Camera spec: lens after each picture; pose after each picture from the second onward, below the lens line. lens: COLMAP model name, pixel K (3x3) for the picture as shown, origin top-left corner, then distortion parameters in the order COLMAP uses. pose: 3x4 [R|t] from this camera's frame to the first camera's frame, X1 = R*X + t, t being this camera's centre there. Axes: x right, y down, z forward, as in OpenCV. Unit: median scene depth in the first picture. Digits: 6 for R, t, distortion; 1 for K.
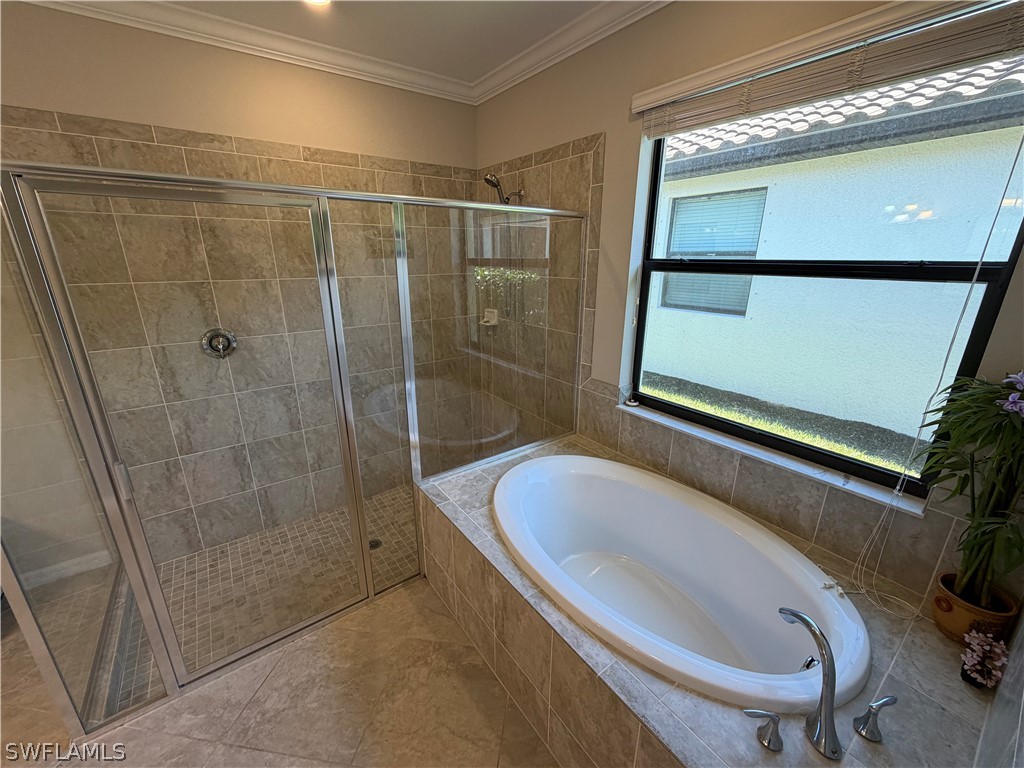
lens RADIAL K [[407.0, 0, 509.2], [0, 407.0, 383.5], [0, 0, 1]] dist [0.000734, -0.000175]
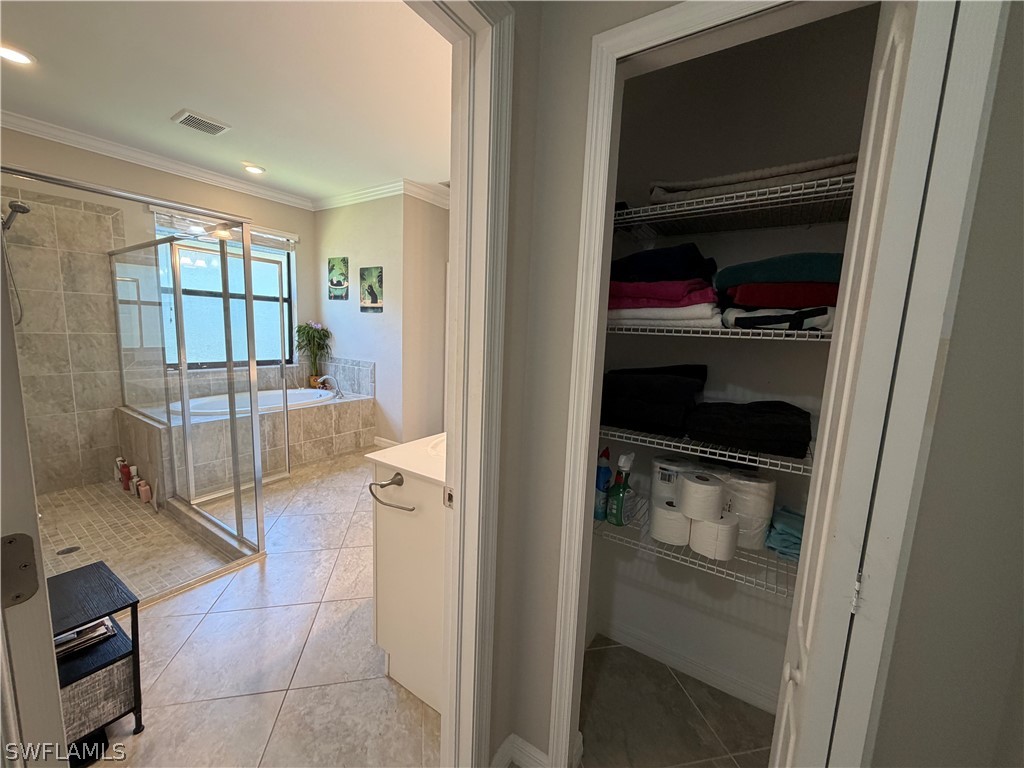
lens RADIAL K [[407.0, 0, 508.9], [0, 407.0, 382.7], [0, 0, 1]] dist [0.000734, -0.000175]
pose [[-0.345051, -0.134891, 0.928840, -1.831107], [0.242328, 0.943263, 0.227007, 0.058829], [-0.906762, 0.303414, -0.292786, 0.239979]]
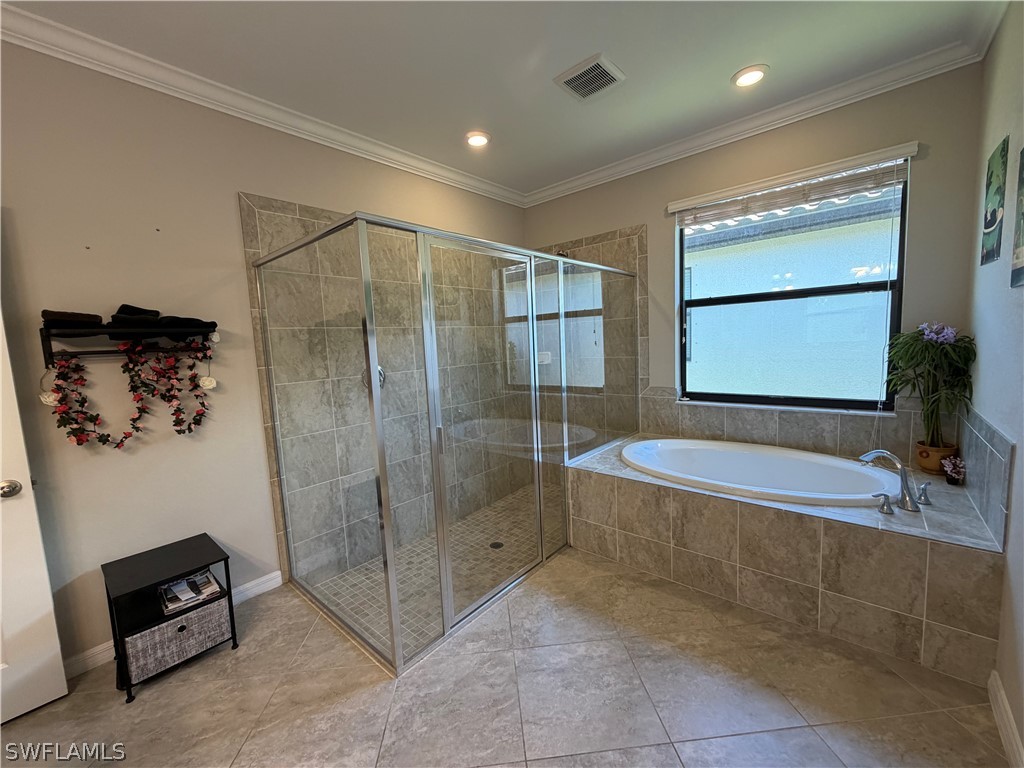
lens RADIAL K [[407.0, 0, 509.3], [0, 407.0, 383.6], [0, 0, 1]] dist [0.000734, -0.000175]
pose [[0.975021, -0.069182, 0.211062, -0.601116], [0.110628, 0.975261, -0.191386, 0.204079], [-0.192600, 0.209954, 0.958553, -0.248113]]
